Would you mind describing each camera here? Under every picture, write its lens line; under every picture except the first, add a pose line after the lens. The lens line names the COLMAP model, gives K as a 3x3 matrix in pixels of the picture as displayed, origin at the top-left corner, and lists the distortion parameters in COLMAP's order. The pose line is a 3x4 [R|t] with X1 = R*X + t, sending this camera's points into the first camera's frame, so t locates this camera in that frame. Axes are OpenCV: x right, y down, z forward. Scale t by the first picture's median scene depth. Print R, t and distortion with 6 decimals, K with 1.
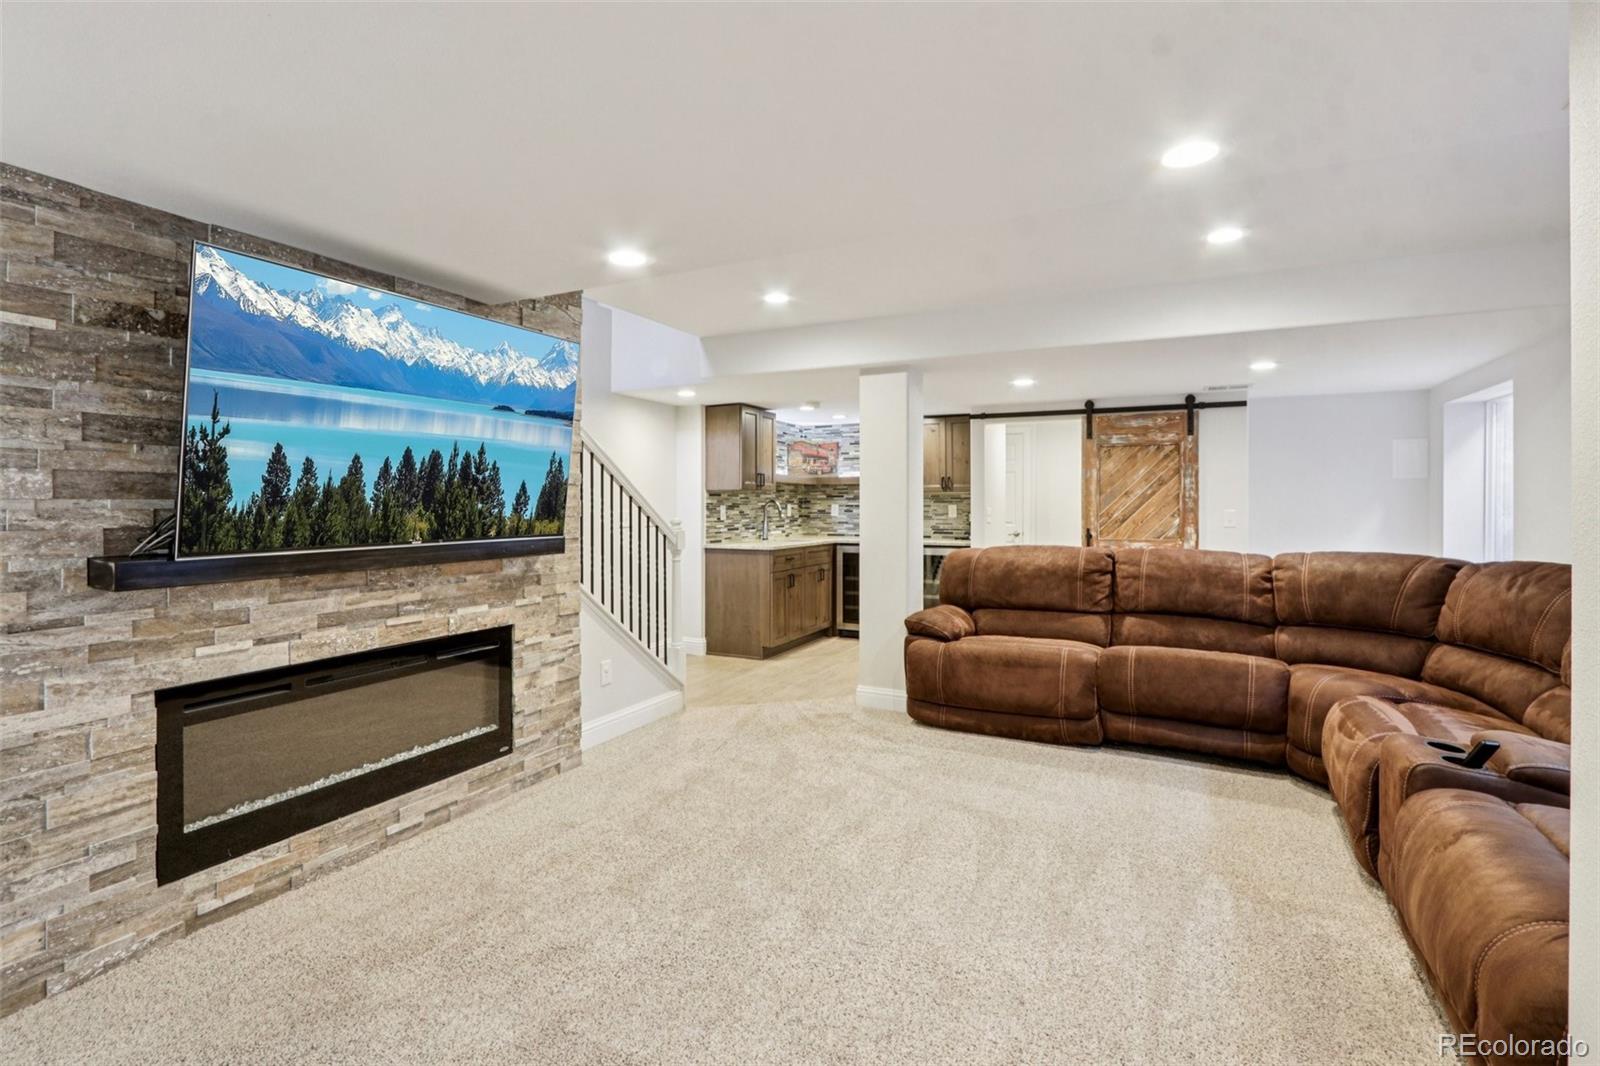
lens RADIAL K [[757.6, 0, 798.2], [0, 757.6, 515.7], [0, 0, 1]] dist [-0.016099, 0.002779]
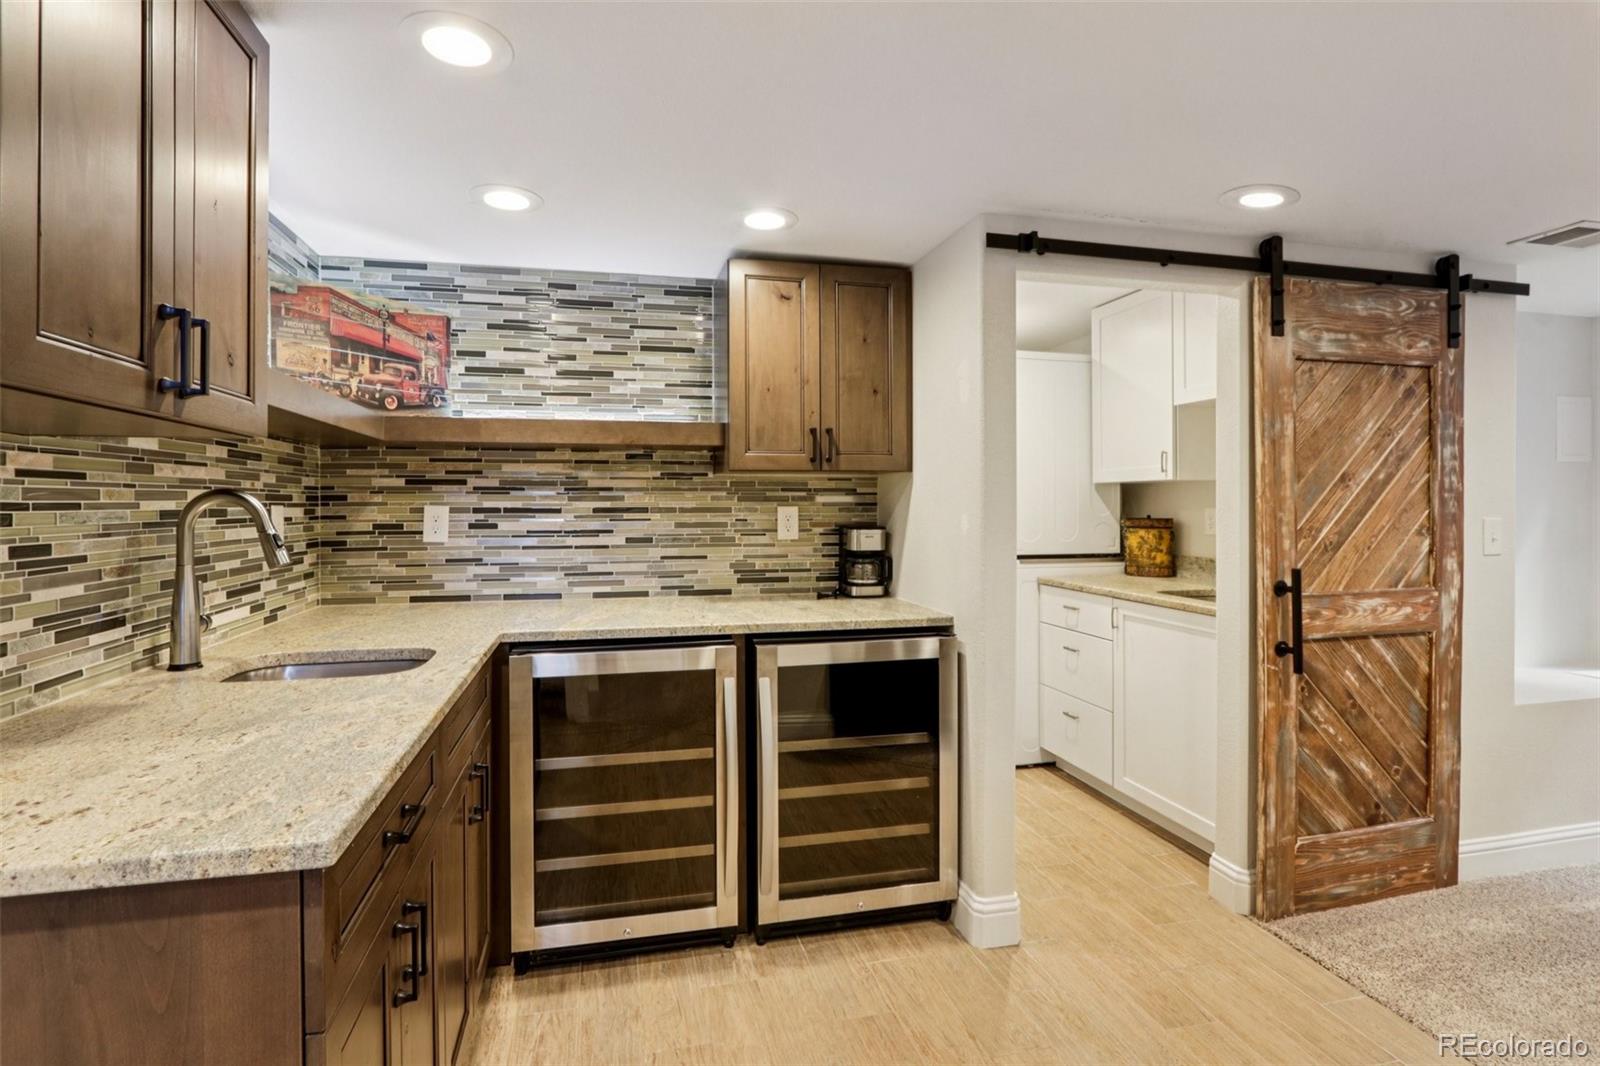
lens RADIAL K [[757.6, 0, 775.4], [0, 757.6, 503.0], [0, 0, 1]] dist [-0.016099, 0.002779]
pose [[0.779971, 0.002349, 0.625811, -0.057189], [0.009398, 0.999836, -0.015465, -0.013268], [-0.625745, 0.017944, 0.779821, 0.895197]]
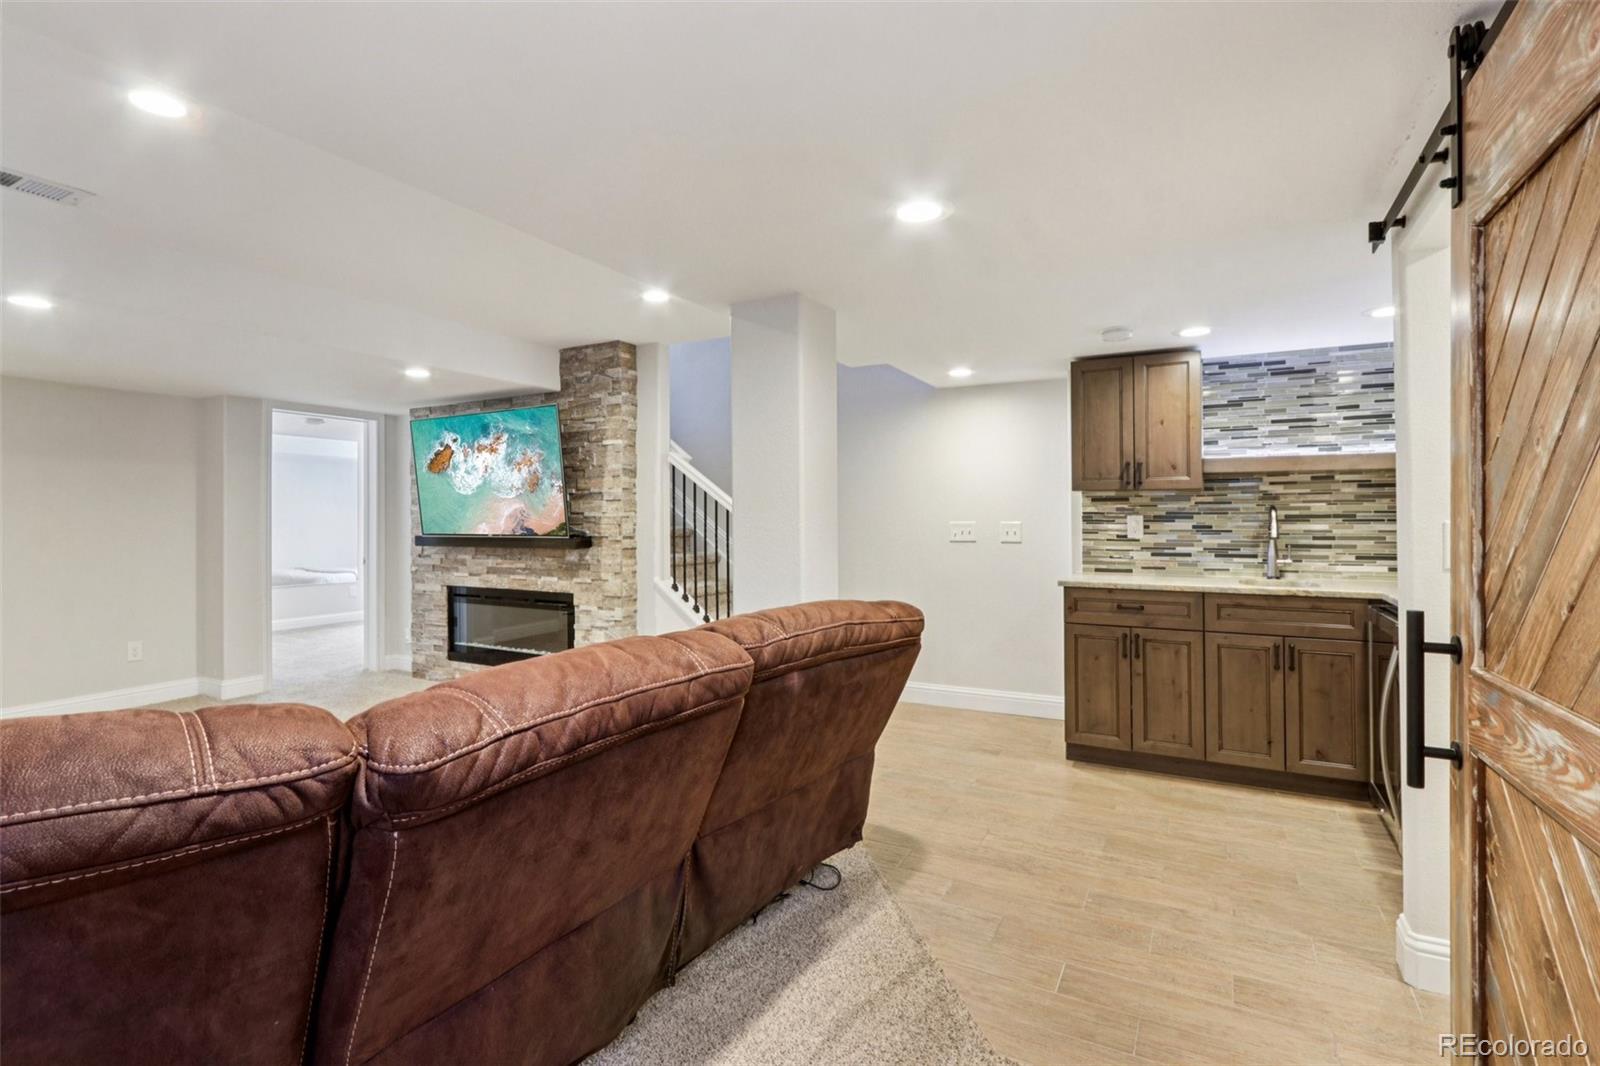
lens RADIAL K [[757.6, 0, 793.7], [0, 757.6, 522.3], [0, 0, 1]] dist [-0.016099, 0.002779]
pose [[-0.064245, 0.004815, -0.997923, 0.622538], [-0.012916, 0.999901, 0.005656, -0.008397], [0.997851, 0.013253, -0.064176, 0.855458]]
